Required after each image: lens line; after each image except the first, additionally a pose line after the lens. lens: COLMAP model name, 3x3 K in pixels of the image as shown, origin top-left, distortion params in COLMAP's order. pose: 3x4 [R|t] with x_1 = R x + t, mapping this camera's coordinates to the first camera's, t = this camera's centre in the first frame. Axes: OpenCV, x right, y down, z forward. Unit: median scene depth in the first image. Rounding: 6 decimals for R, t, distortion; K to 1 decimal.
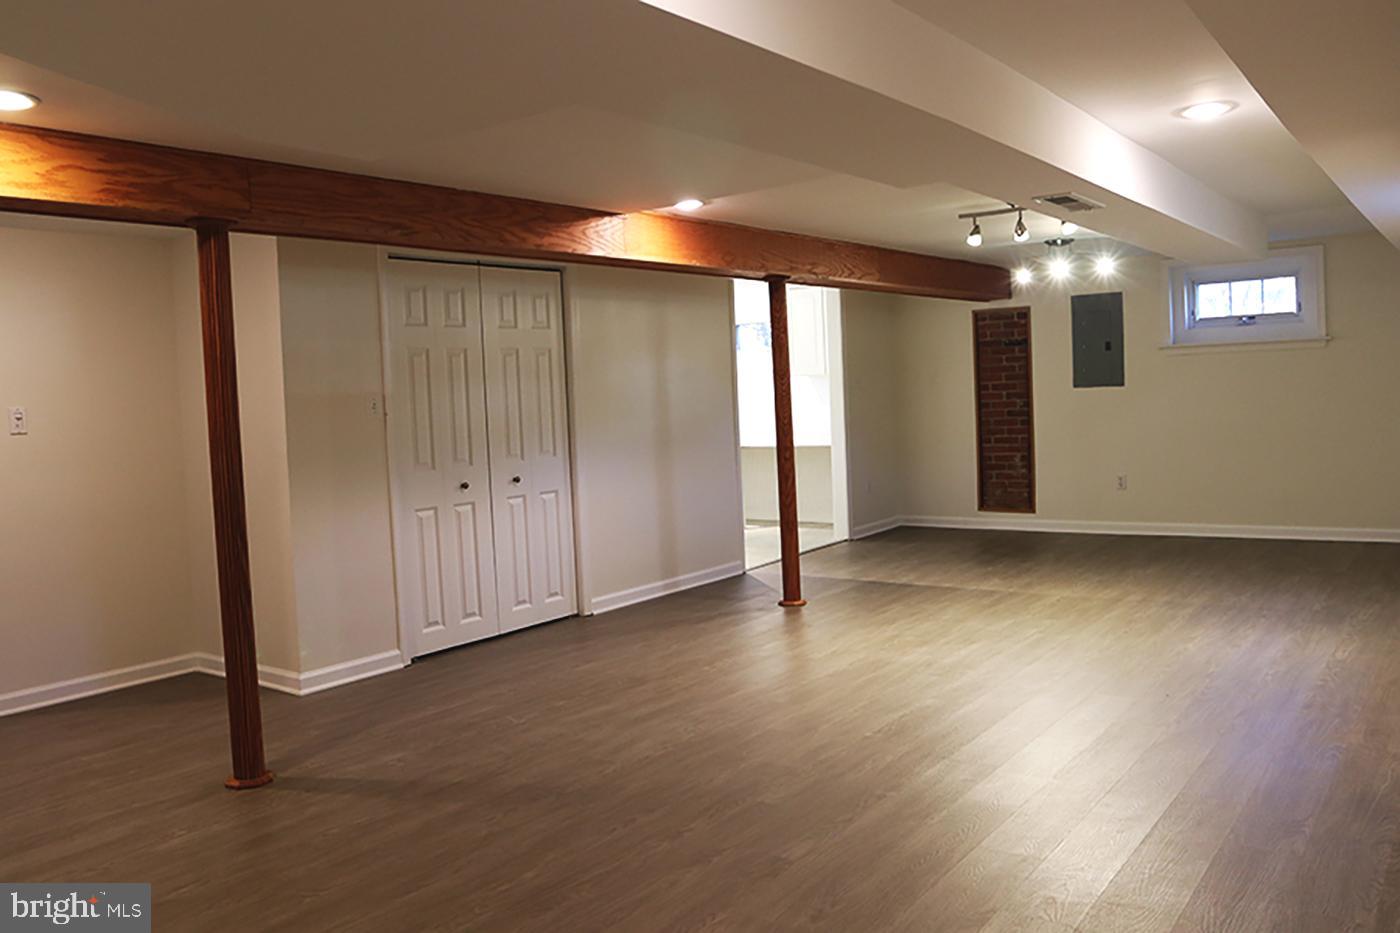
lens RADIAL K [[1107.3, 0, 683.7], [0, 1107.3, 450.7], [0, 0, 1]] dist [-0.074993, 0.047362]
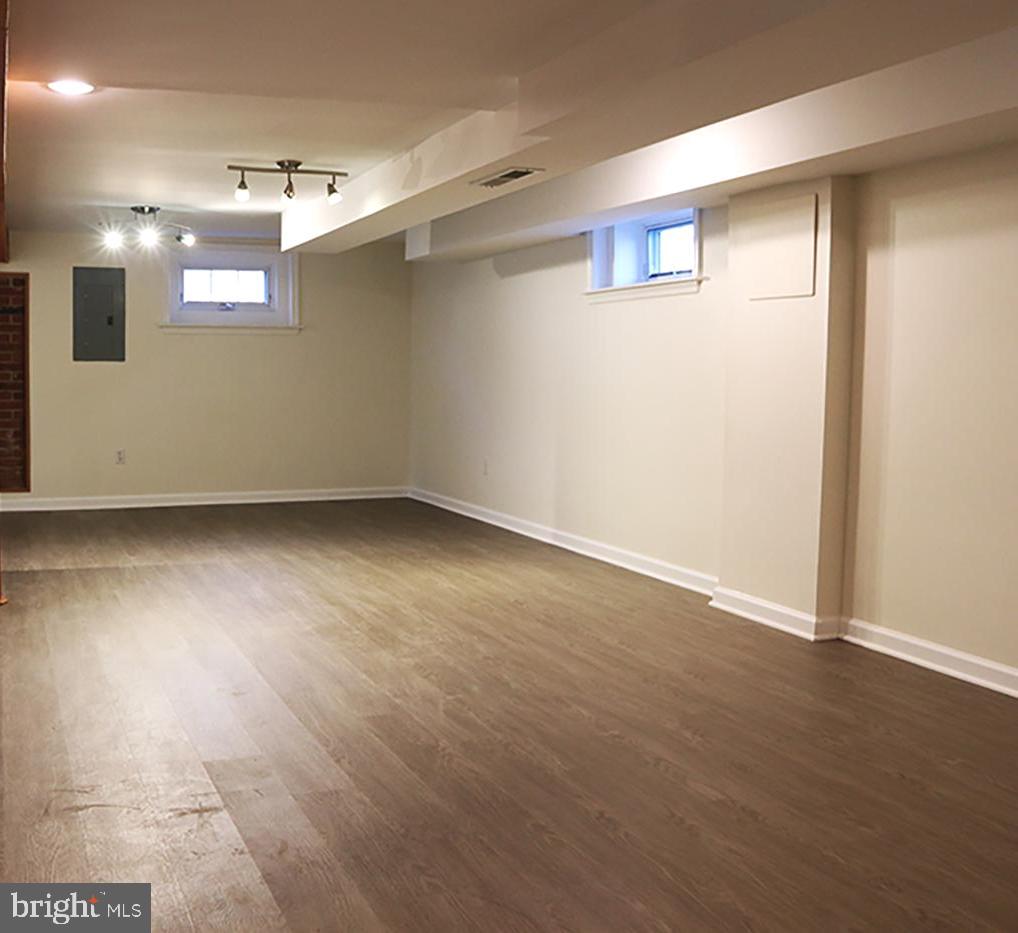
lens RADIAL K [[1056.9, 0, 508.8], [0, 1056.9, 434.2], [0, 0, 1]] dist [-0.057901, 0.013271]
pose [[0.570007, -0.009710, 0.821582, -0.196535], [0.012600, 0.999916, 0.003076, 0.010135], [-0.821543, 0.008599, 0.570082, 0.156007]]
